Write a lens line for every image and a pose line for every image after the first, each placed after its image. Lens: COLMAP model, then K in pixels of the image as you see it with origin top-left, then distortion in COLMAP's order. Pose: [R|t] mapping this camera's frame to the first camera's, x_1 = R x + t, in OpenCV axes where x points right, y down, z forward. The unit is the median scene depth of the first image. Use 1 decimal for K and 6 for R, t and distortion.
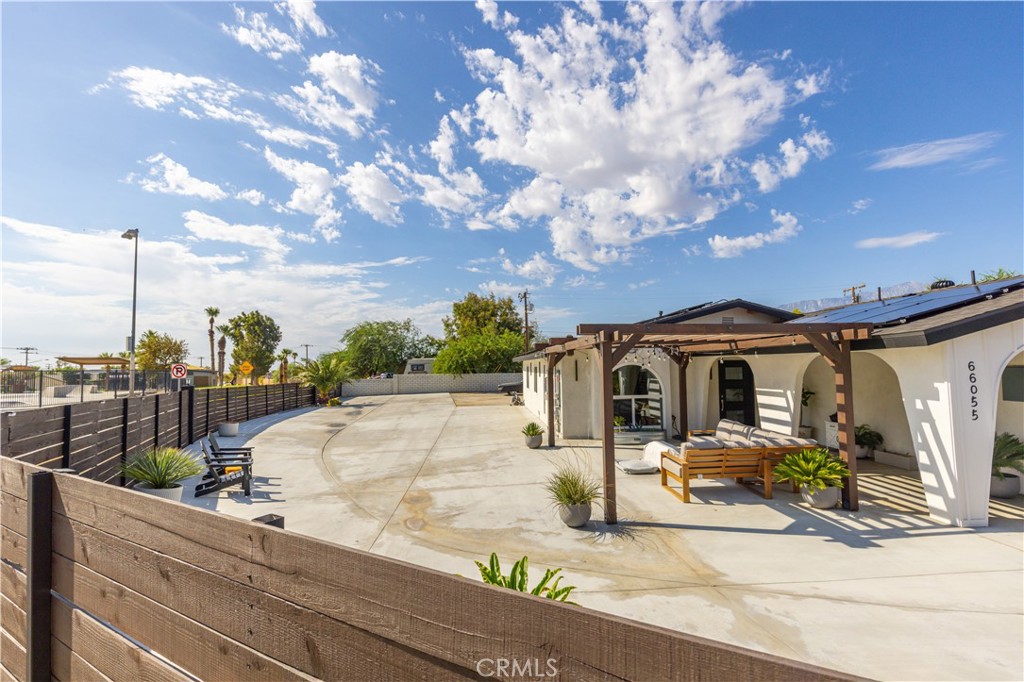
lens RADIAL K [[455.2, 0, 512.0], [0, 455.2, 341.0], [0, 0, 1]] dist [0.000493, -0.001005]
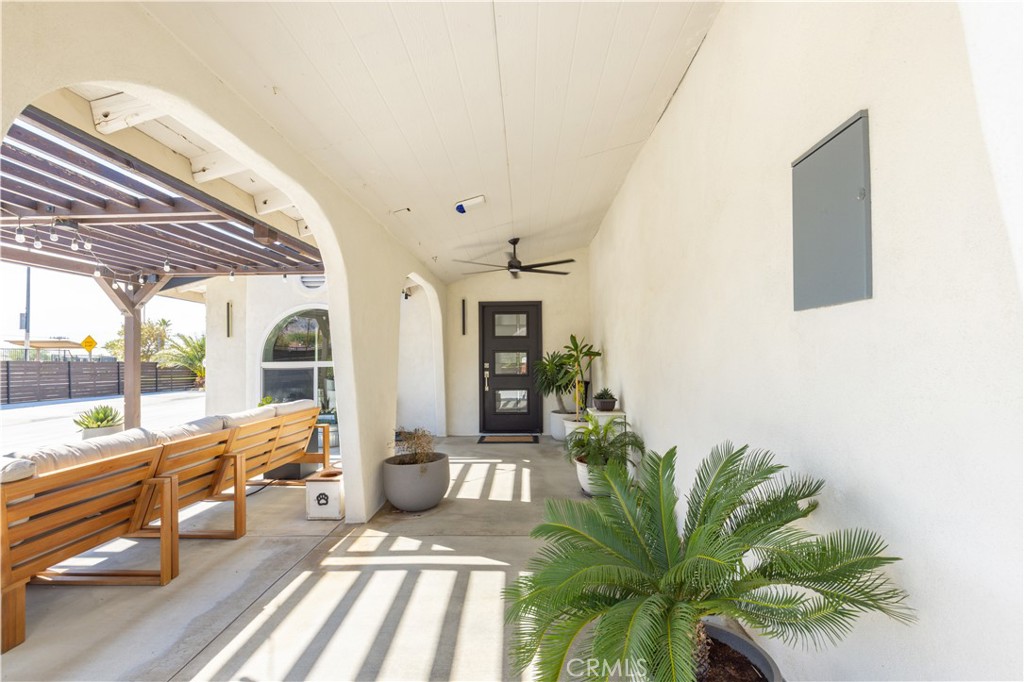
lens RADIAL K [[462.0, 0, 512.0], [0, 462.0, 341.0], [0, 0, 1]] dist [0.000363, 0.000194]
pose [[0.995429, -0.002882, -0.095460, 0.996233], [0.004724, 0.999807, 0.019073, 0.146277], [0.095387, -0.019437, 0.995250, 0.779584]]
